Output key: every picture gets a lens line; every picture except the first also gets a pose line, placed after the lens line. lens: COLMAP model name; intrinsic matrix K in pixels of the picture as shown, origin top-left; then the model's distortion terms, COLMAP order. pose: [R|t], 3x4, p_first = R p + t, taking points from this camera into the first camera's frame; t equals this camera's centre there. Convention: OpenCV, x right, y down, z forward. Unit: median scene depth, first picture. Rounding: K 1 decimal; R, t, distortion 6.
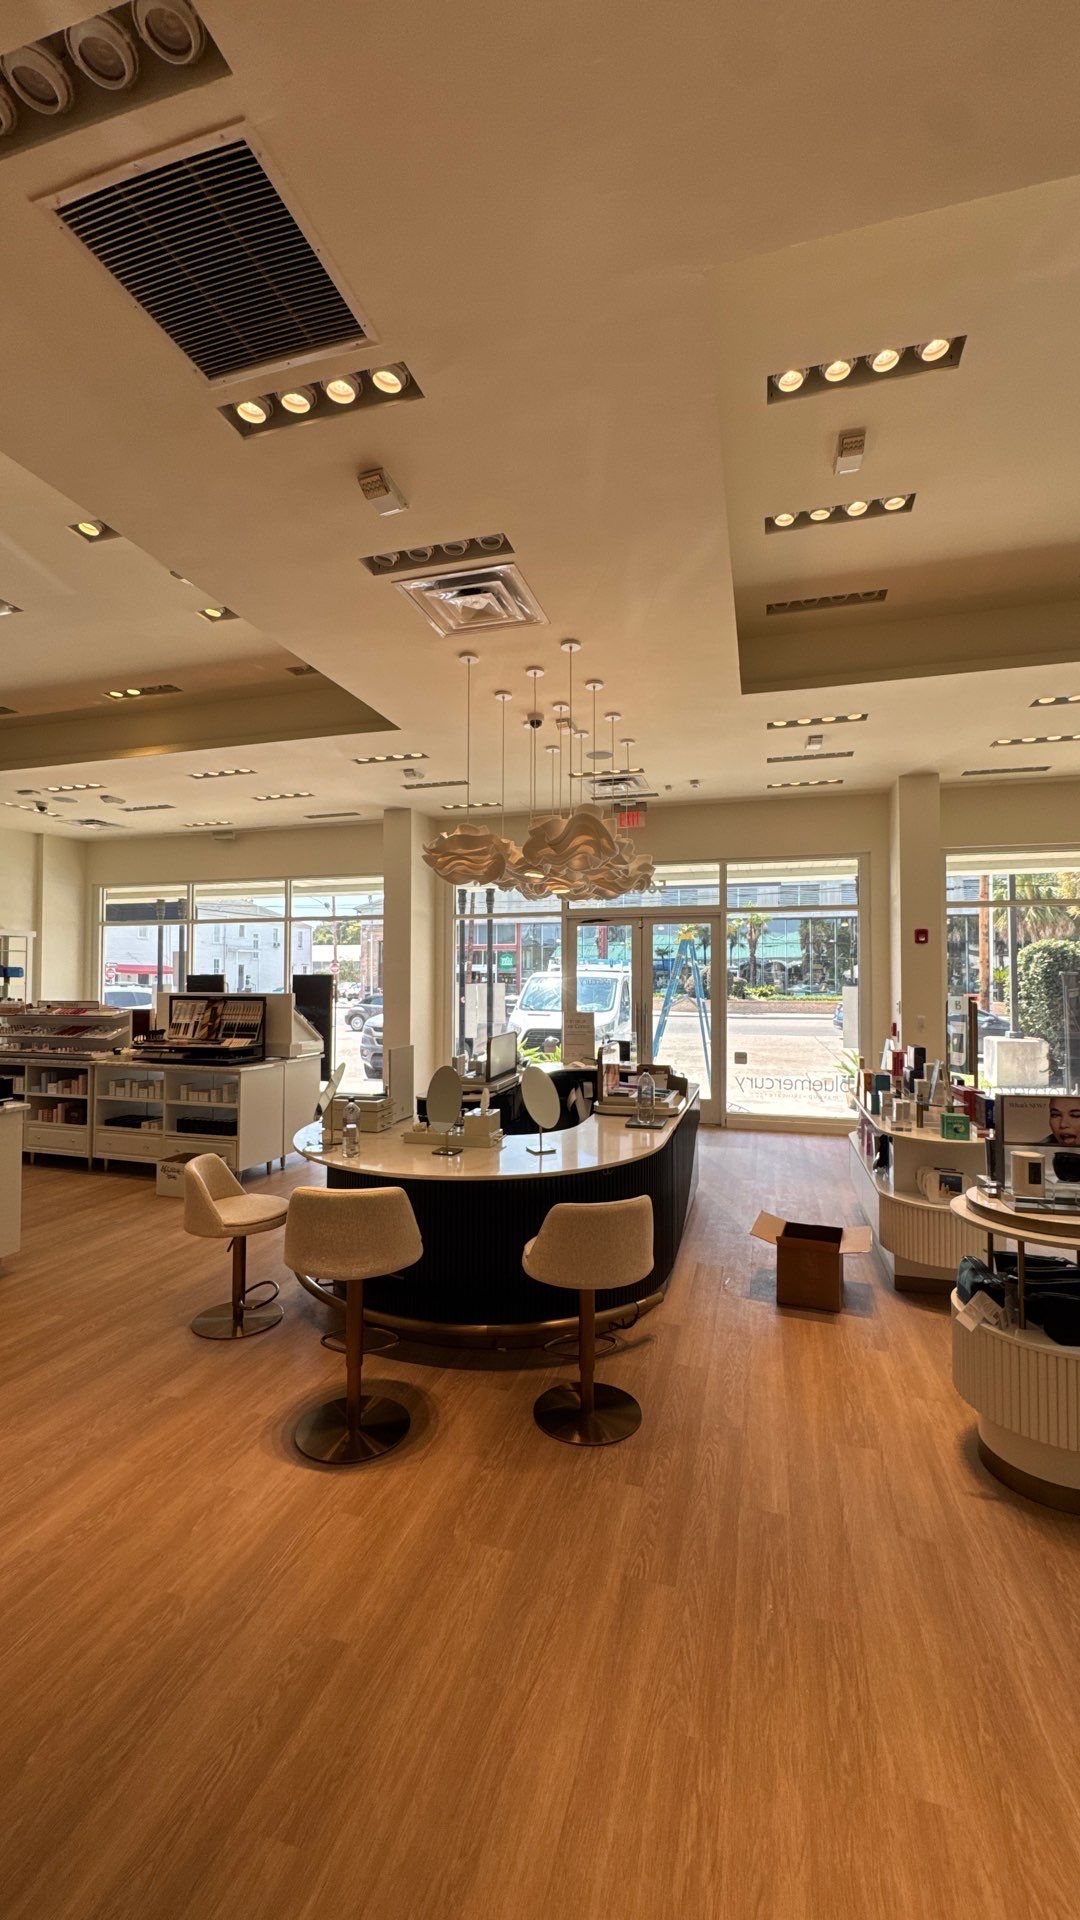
lens RADIAL K [[764.0, 0, 538.9], [0, 764.0, 960.6], [0, 0, 1]] dist [-0.004642, 0.000873]
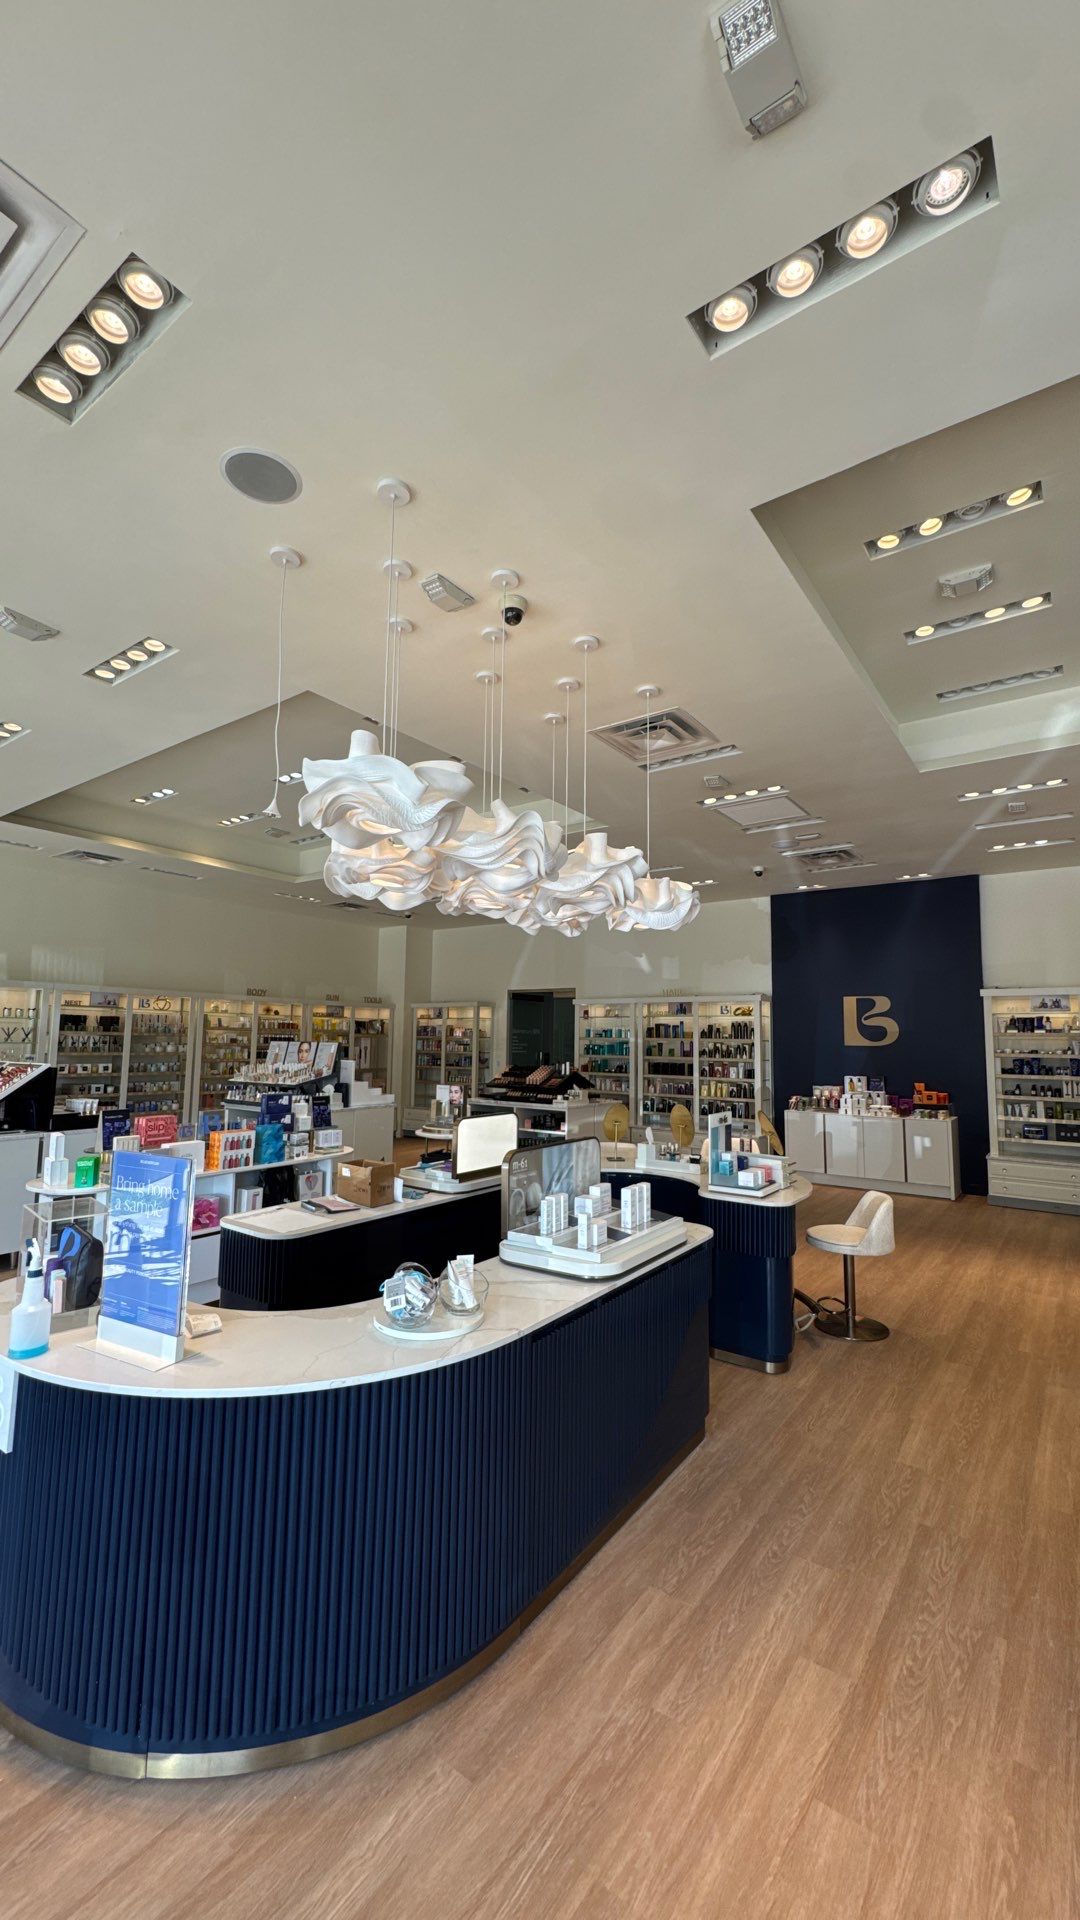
lens RADIAL K [[764.0, 0, 540.1], [0, 764.0, 963.0], [0, 0, 1]] dist [-0.004642, 0.000873]
pose [[-0.942409, 0.018722, 0.333940, -0.238965], [-0.023719, 0.992177, -0.122561, 0.037423], [-0.333622, -0.123424, -0.934592, 1.651634]]
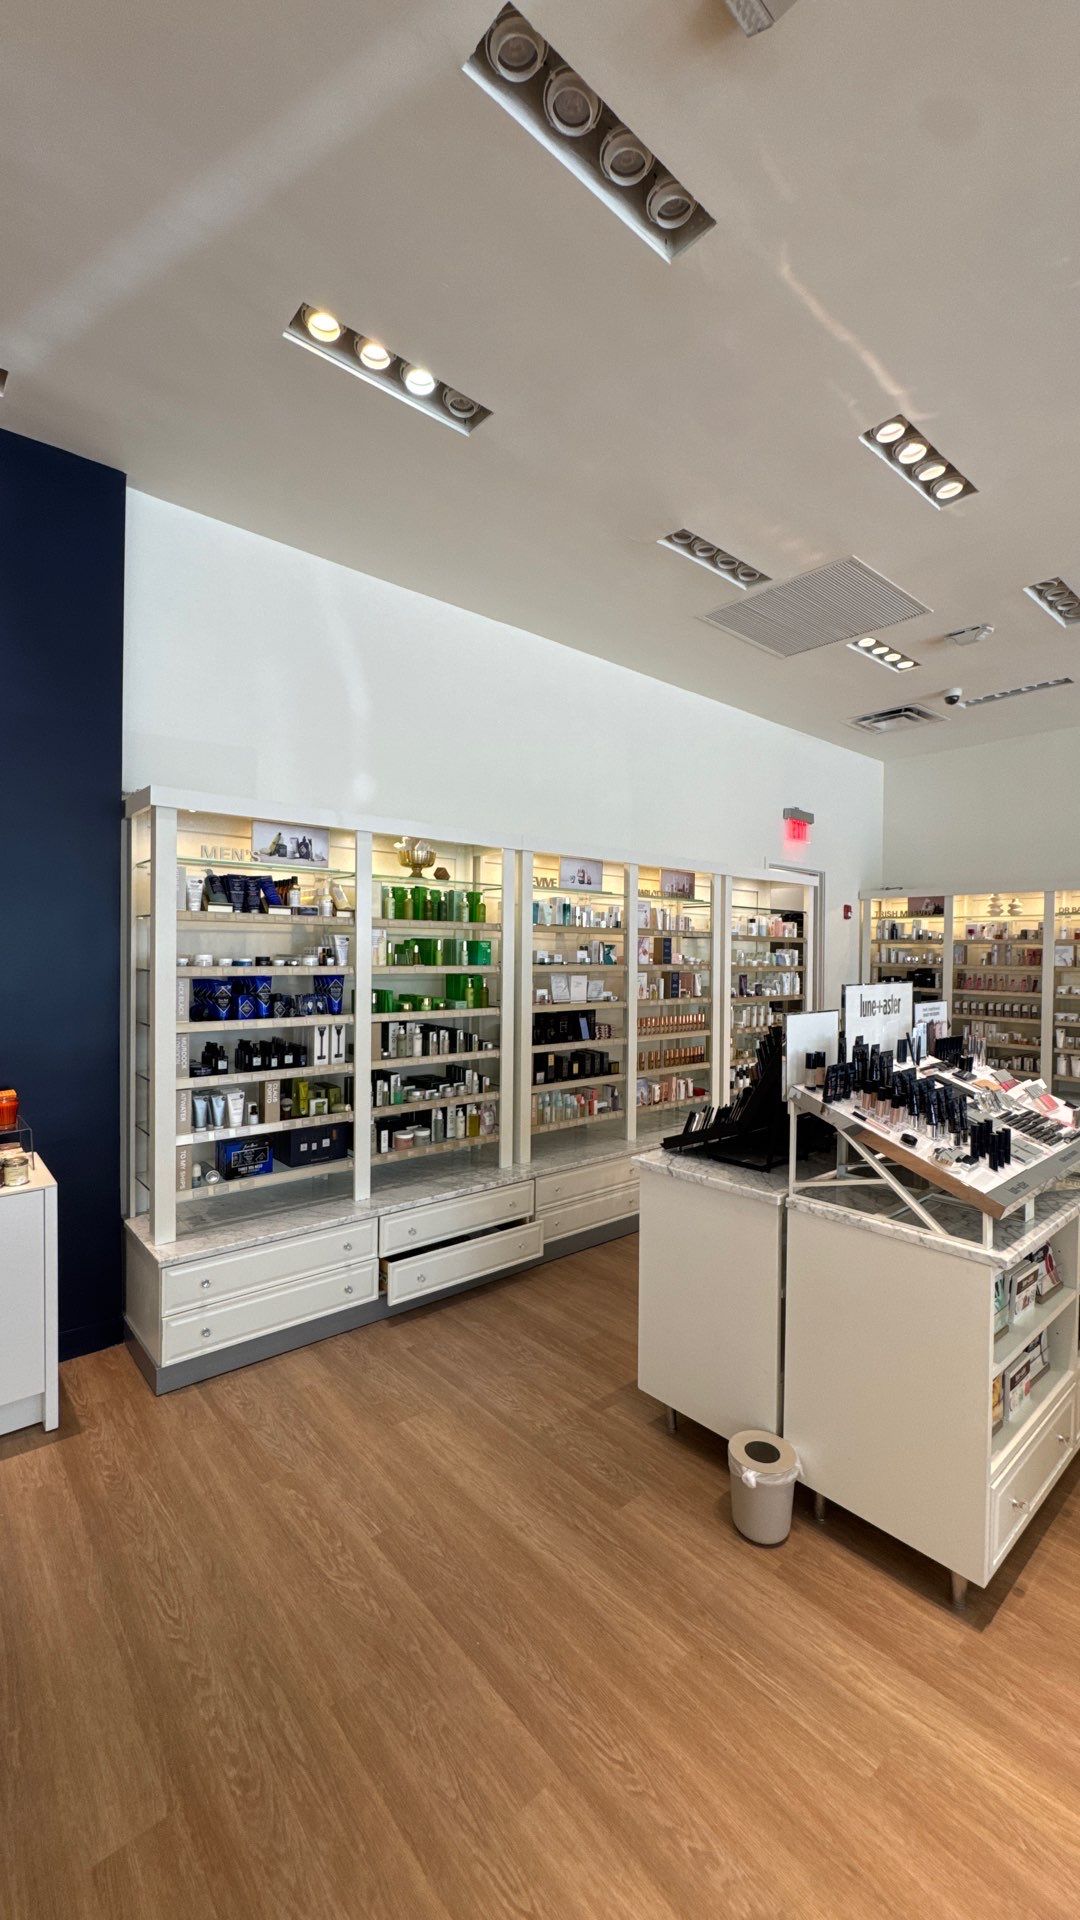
lens RADIAL K [[764.0, 0, 535.9], [0, 764.0, 959.5], [0, 0, 1]] dist [-0.004642, 0.000873]
pose [[-0.544505, 0.000401, -0.838757, -0.260259], [0.009820, 0.999934, -0.005896, 0.007969], [0.838700, -0.011447, -0.544473, 0.398184]]
